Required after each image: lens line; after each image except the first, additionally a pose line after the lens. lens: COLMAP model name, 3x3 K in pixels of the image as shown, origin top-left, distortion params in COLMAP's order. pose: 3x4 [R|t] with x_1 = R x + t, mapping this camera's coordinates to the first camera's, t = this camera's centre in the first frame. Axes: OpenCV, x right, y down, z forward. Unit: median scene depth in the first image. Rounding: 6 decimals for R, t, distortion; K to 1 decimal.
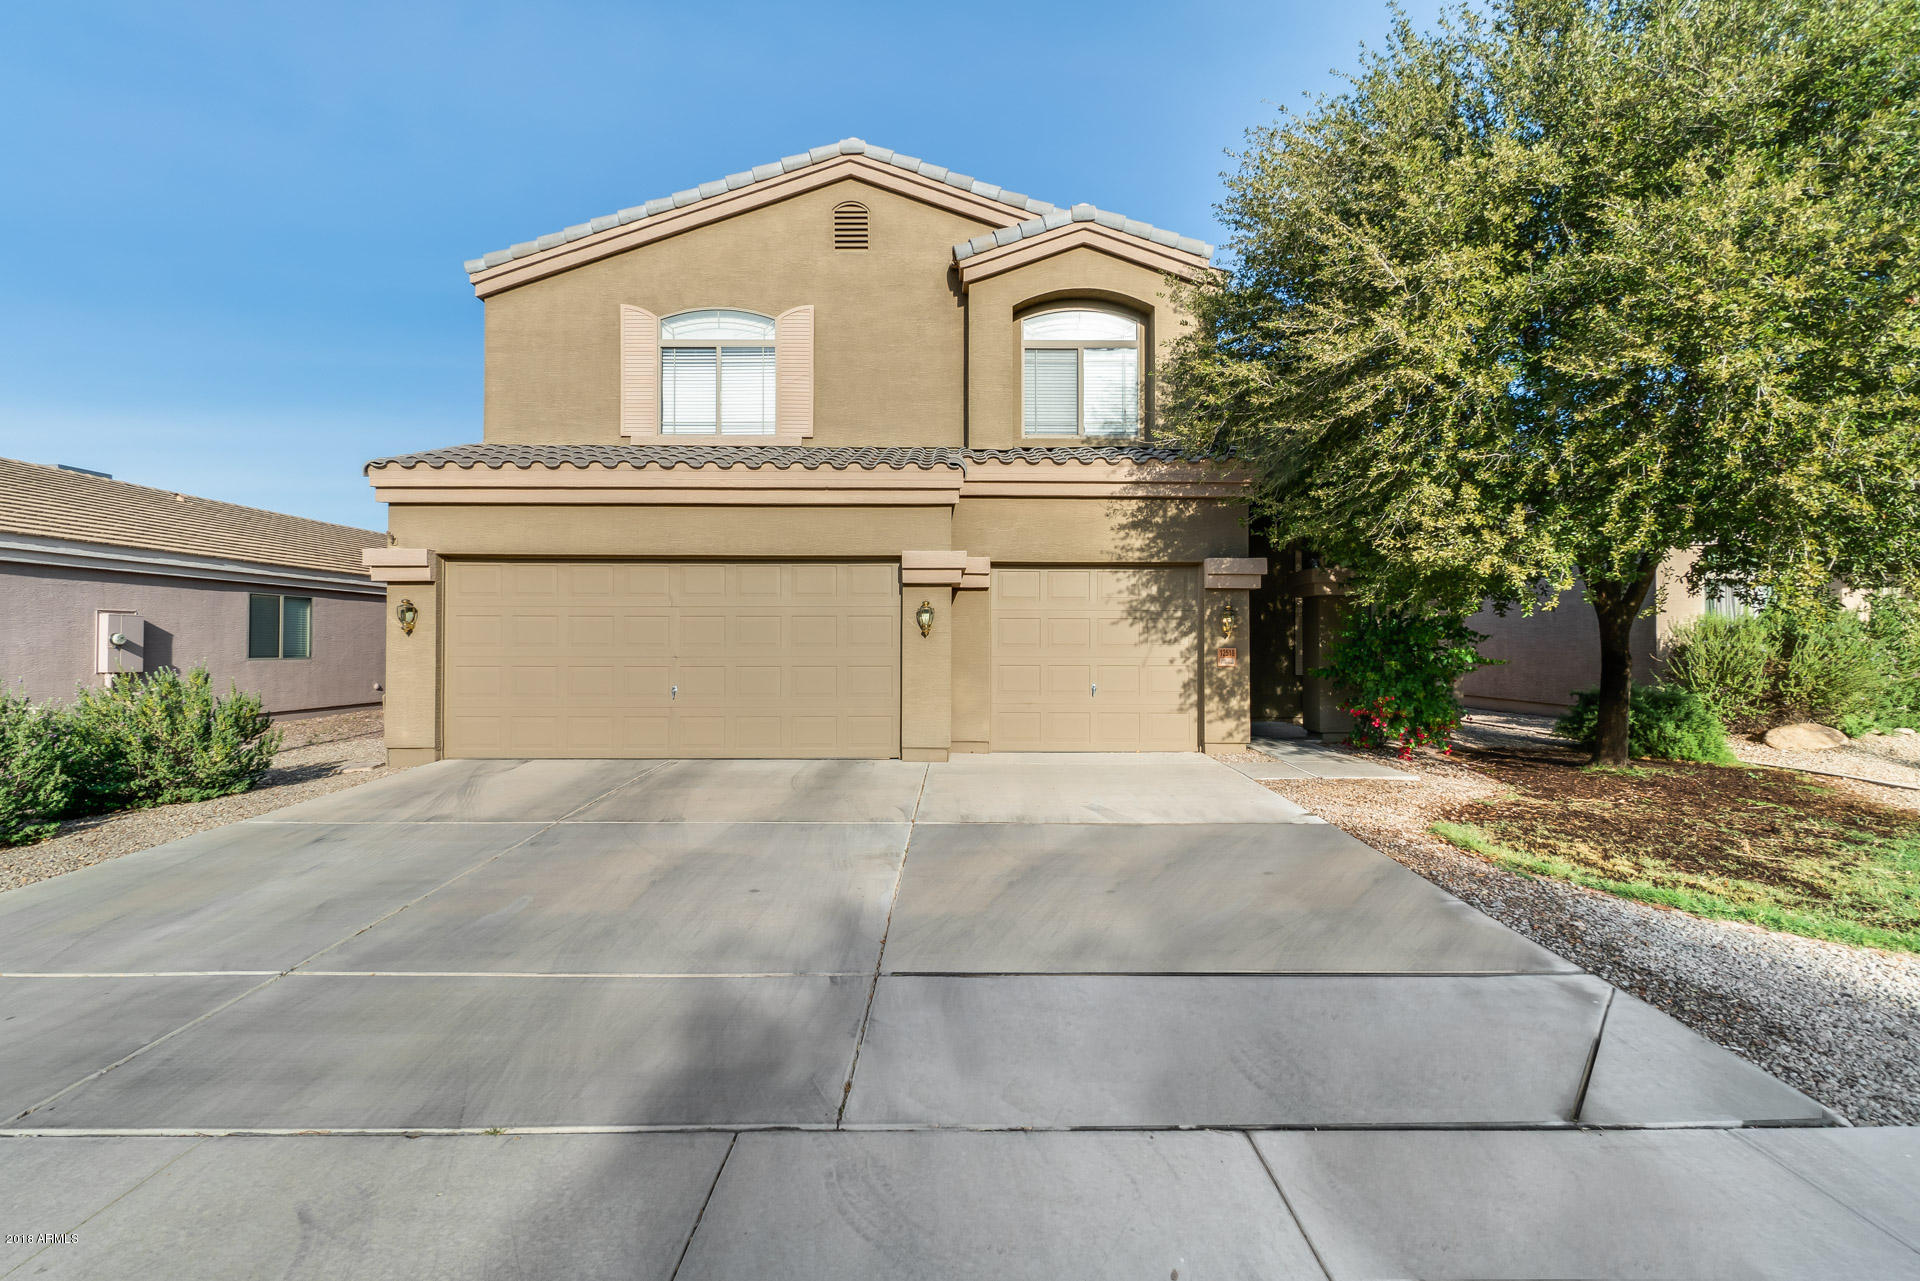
lens RADIAL K [[826.9, 0, 960.6], [0, 826.9, 622.1], [0, 0, 1]] dist [0.002162, -0.000304]
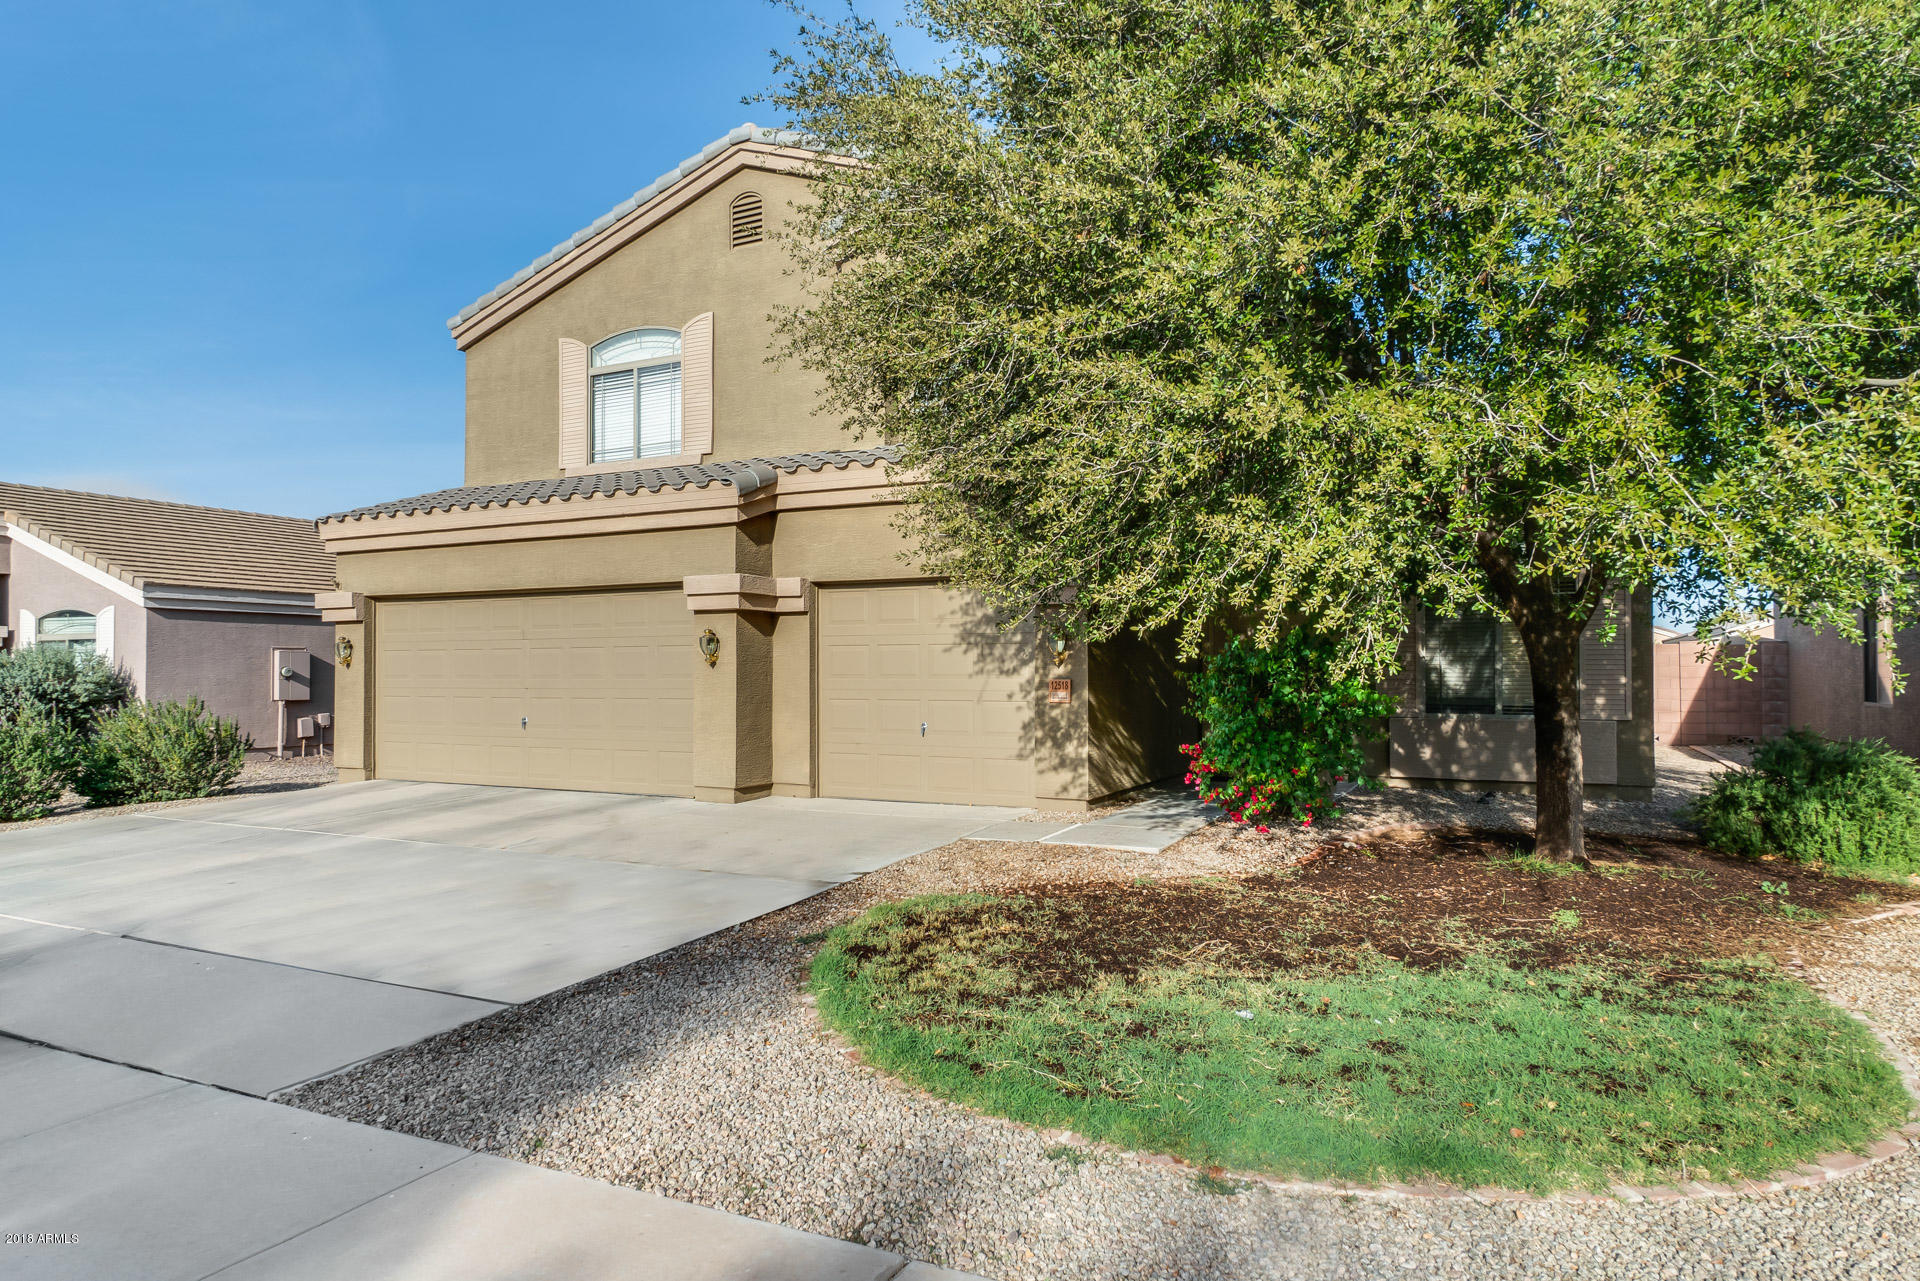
lens RADIAL K [[1089.3, 0, 960.0], [0, 1089.3, 640.5], [0, 0, 1]] dist [-0.003540, -0.000219]
pose [[0.902587, -0.015475, -0.430230, 0.671397], [0.014837, 0.999878, -0.004839, -0.002738], [0.430252, -0.002015, 0.902706, 0.012979]]
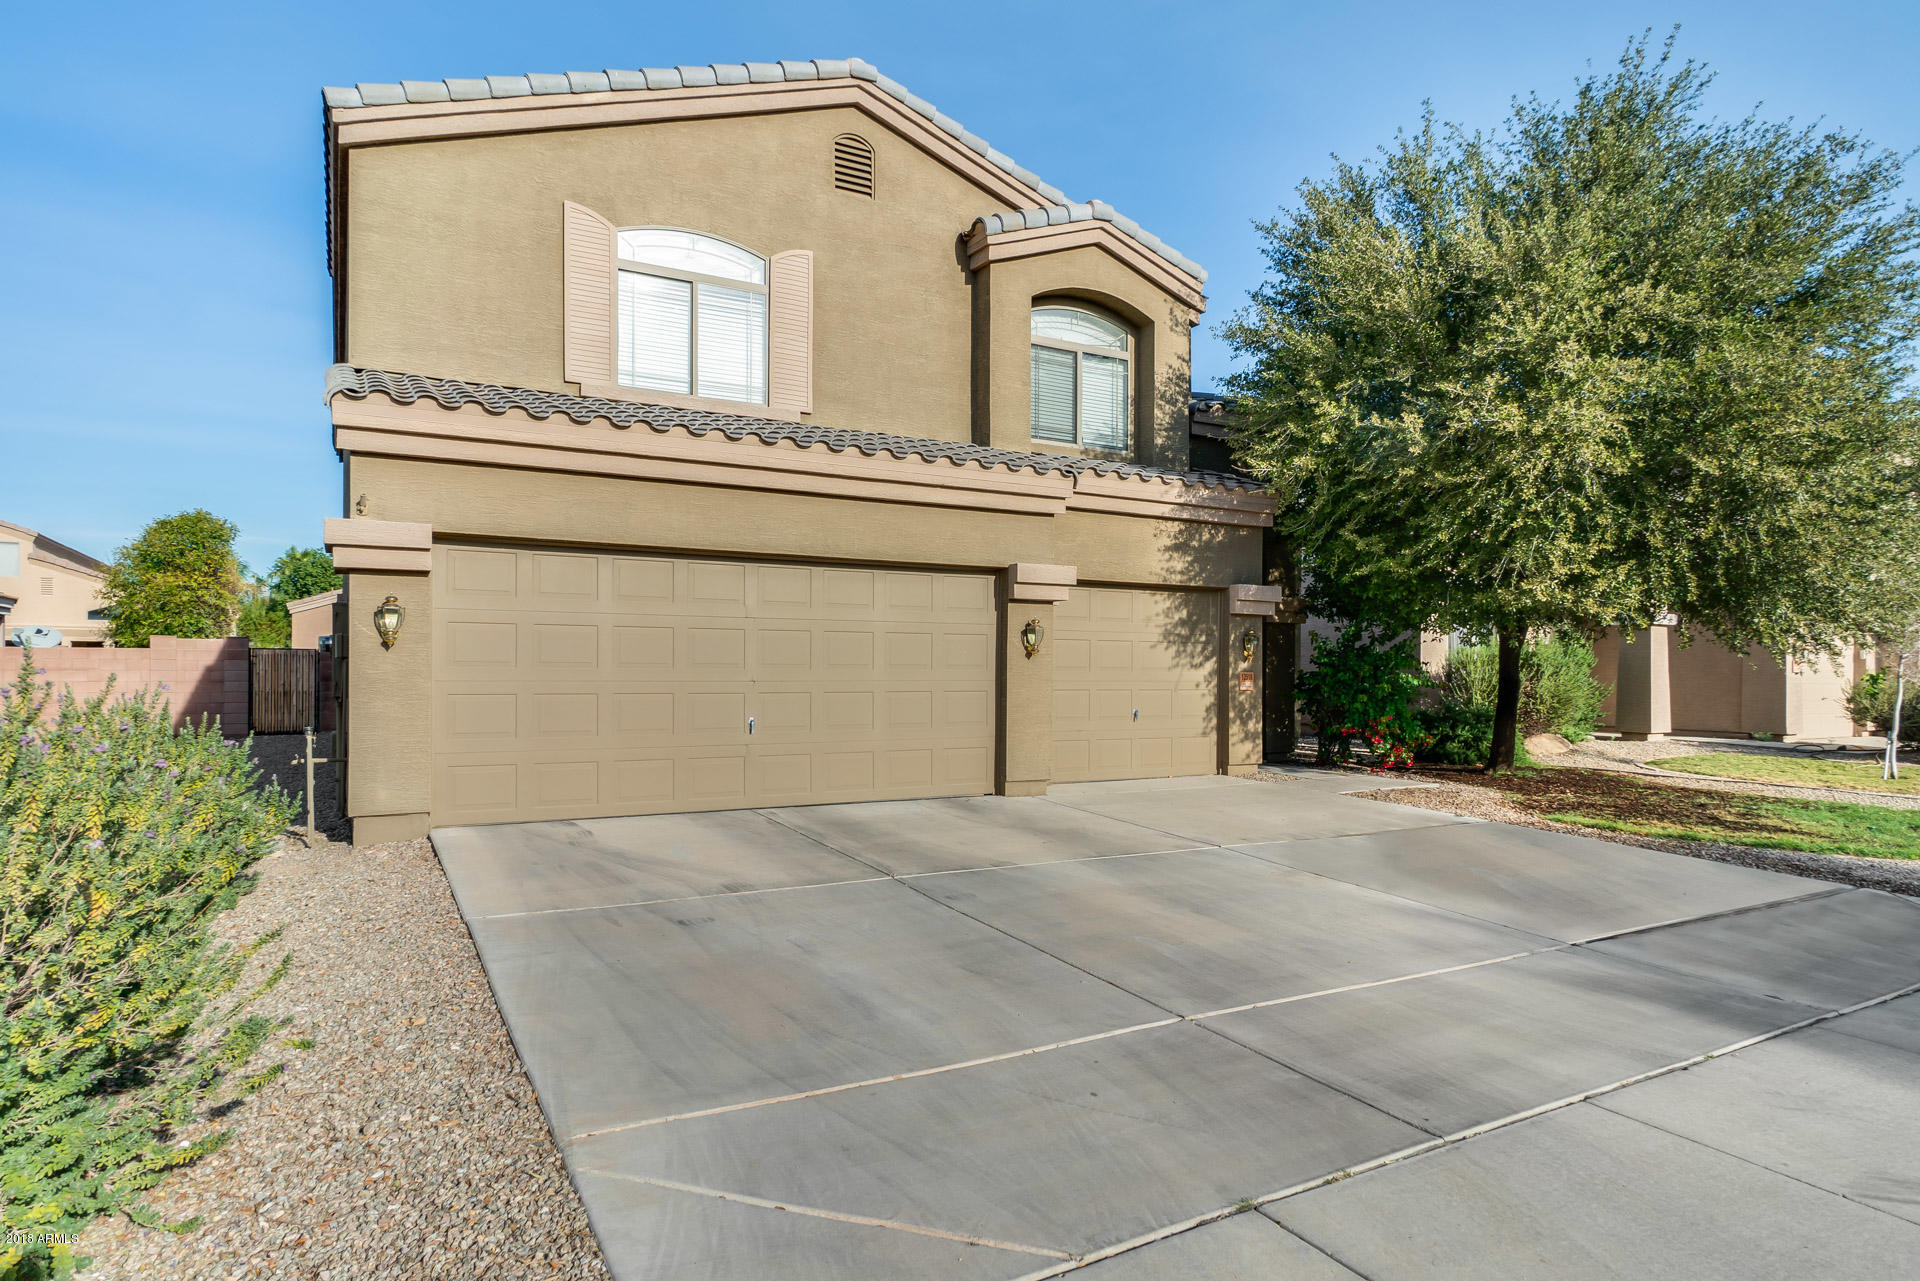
lens RADIAL K [[1023.4, 0, 920.0], [0, 1023.4, 660.0], [0, 0, 1]] dist [-0.002628, 0.000209]
pose [[0.890395, 0.008950, 0.455100, -0.607157], [-0.016419, 0.999788, 0.012461, 0.006652], [-0.454892, -0.018568, 0.890353, 0.050334]]
